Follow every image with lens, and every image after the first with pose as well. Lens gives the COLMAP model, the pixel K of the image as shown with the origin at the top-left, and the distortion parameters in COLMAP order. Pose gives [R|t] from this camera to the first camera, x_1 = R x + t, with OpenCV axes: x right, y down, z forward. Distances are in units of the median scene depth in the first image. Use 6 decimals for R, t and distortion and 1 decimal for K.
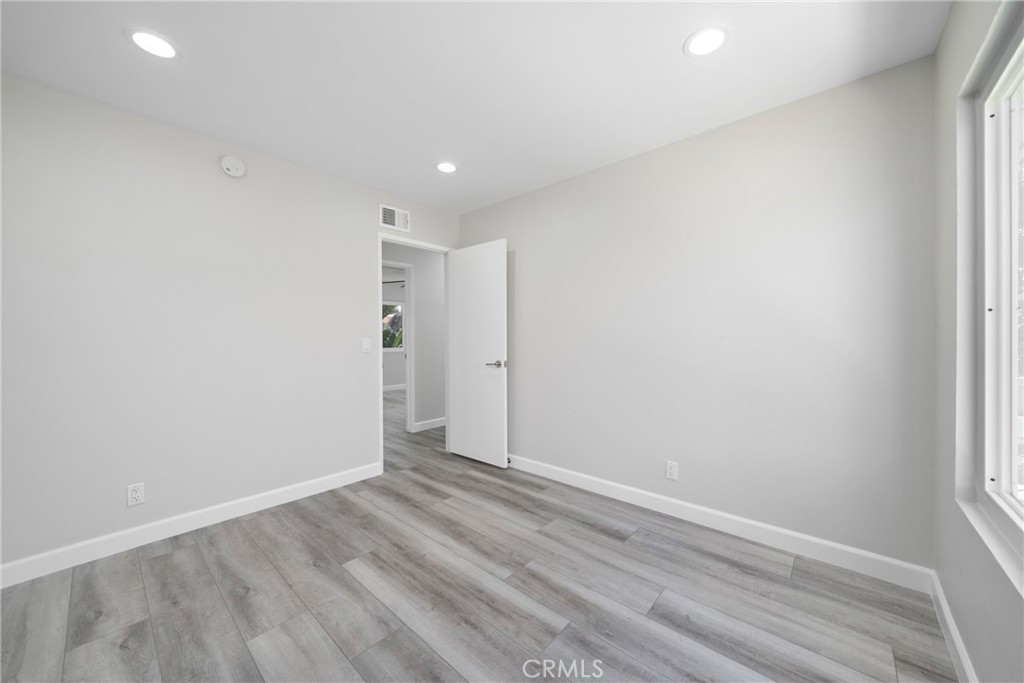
lens RADIAL K [[370.8, 0, 512.0], [0, 370.8, 341.5], [0, 0, 1]] dist [0.000165, -0.000014]
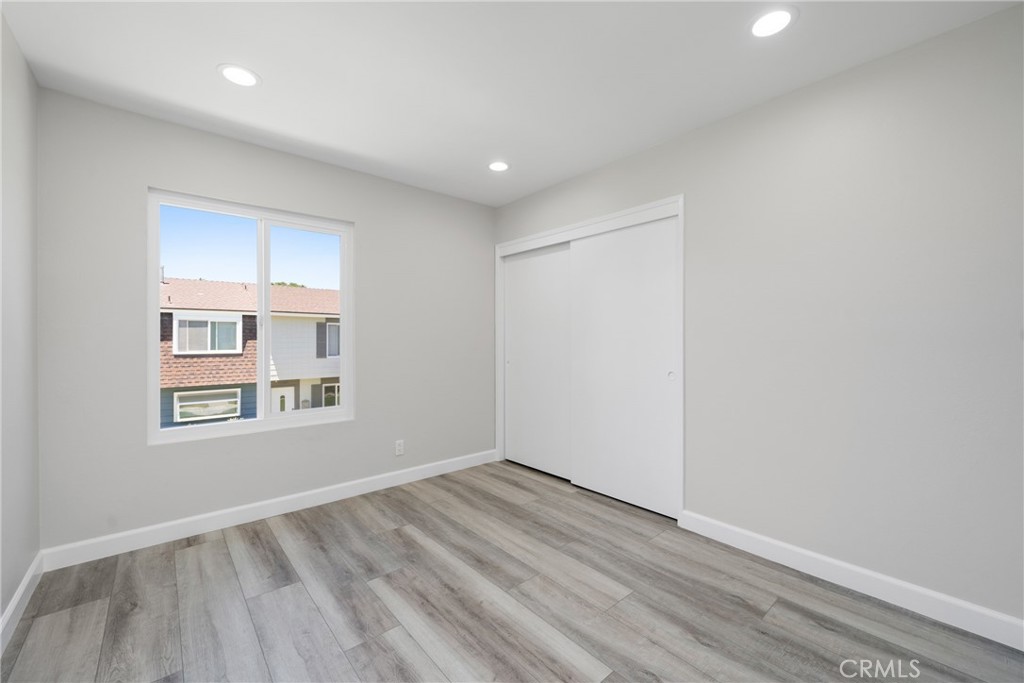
lens RADIAL K [[415.1, 0, 516.1], [0, 415.1, 332.0], [0, 0, 1]] dist [-0.001240, -0.000070]
pose [[-0.992083, 0.009275, 0.125241, -0.449721], [0.008201, 0.999925, -0.009086, -0.018399], [-0.125316, -0.007986, -0.992085, 2.087110]]
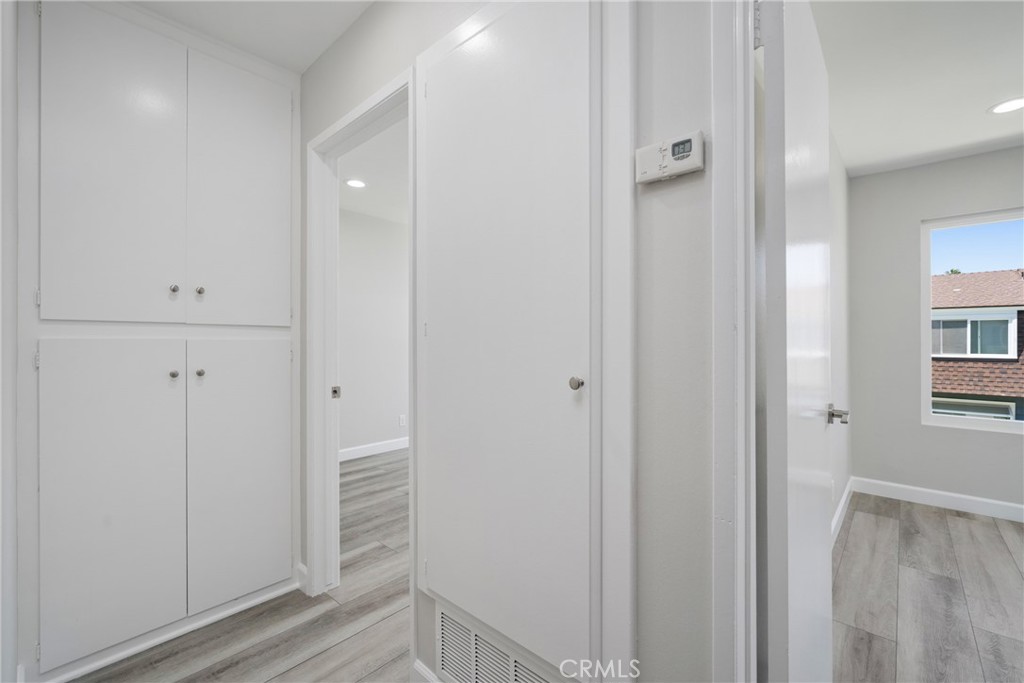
lens RADIAL K [[433.7, 0, 512.0], [0, 433.7, 341.5], [0, 0, 1]] dist [-0.002011, -0.000182]
pose [[0.001612, 0.002476, 0.999996, -0.903047], [0.005180, 0.999983, -0.002484, -0.016593], [-0.999985, 0.005184, 0.001599, 2.610115]]
